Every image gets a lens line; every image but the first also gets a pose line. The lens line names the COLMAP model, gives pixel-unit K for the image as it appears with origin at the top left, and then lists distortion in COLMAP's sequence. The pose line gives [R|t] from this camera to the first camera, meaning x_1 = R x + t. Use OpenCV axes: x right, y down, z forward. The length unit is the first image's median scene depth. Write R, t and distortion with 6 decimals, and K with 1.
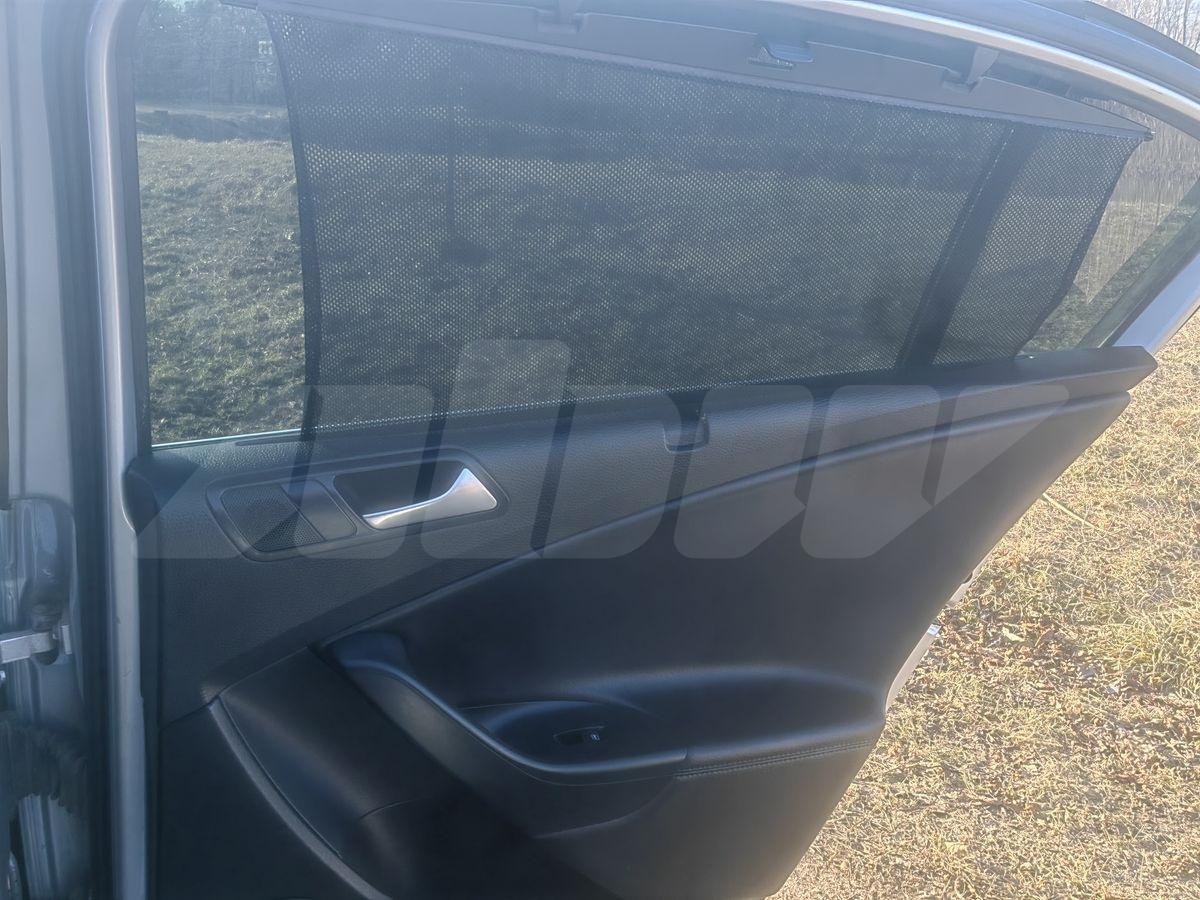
lens RADIAL K [[1116.9, 0, 600.0], [0, 1116.9, 450.0], [0, 0, 1]] dist [0.046634, -0.041767]
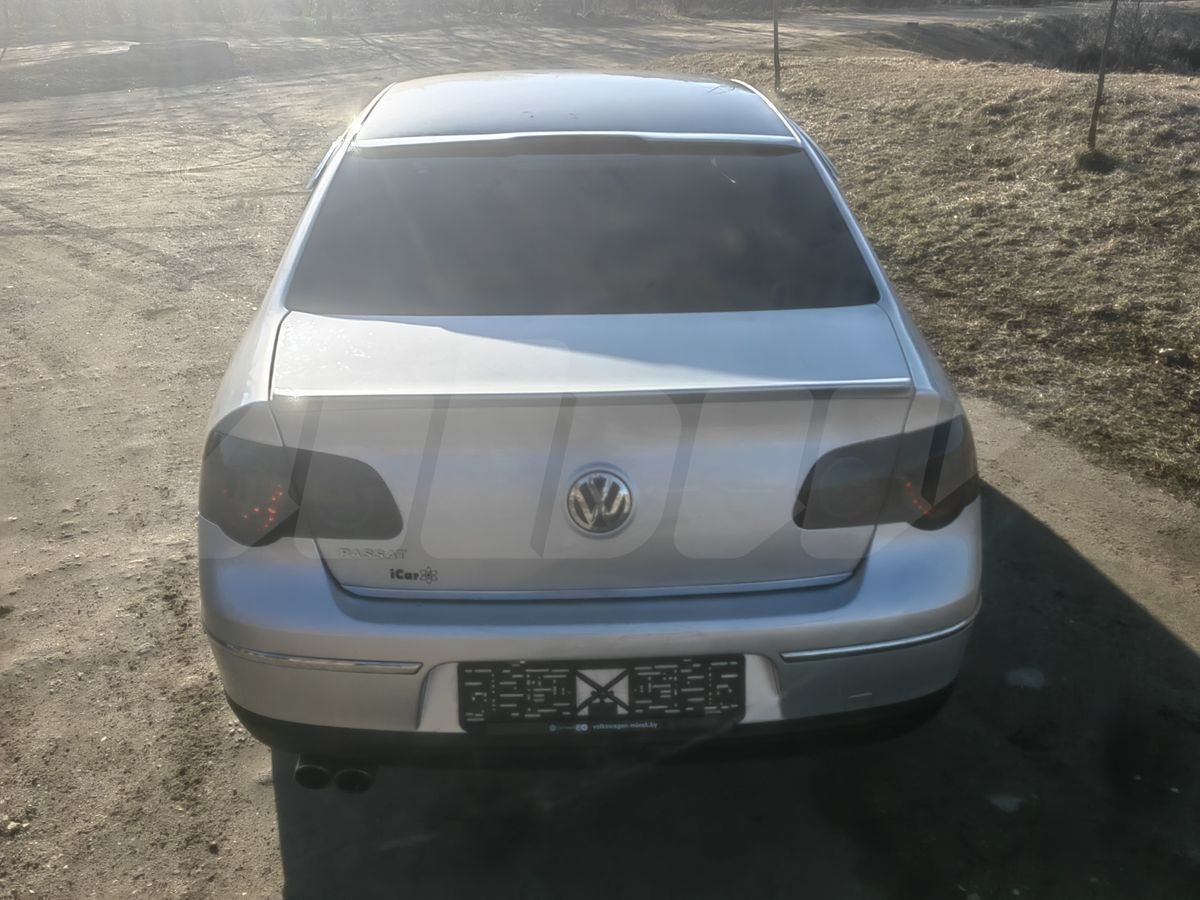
lens RADIAL K [[1116.9, 0, 600.0], [0, 1116.9, 450.0], [0, 0, 1]] dist [0.046634, -0.041767]
pose [[0.815474, 0.178795, -0.550486, 0.194197], [-0.132390, 0.983497, 0.123315, 0.069533], [0.563450, -0.027681, 0.825686, -0.435857]]
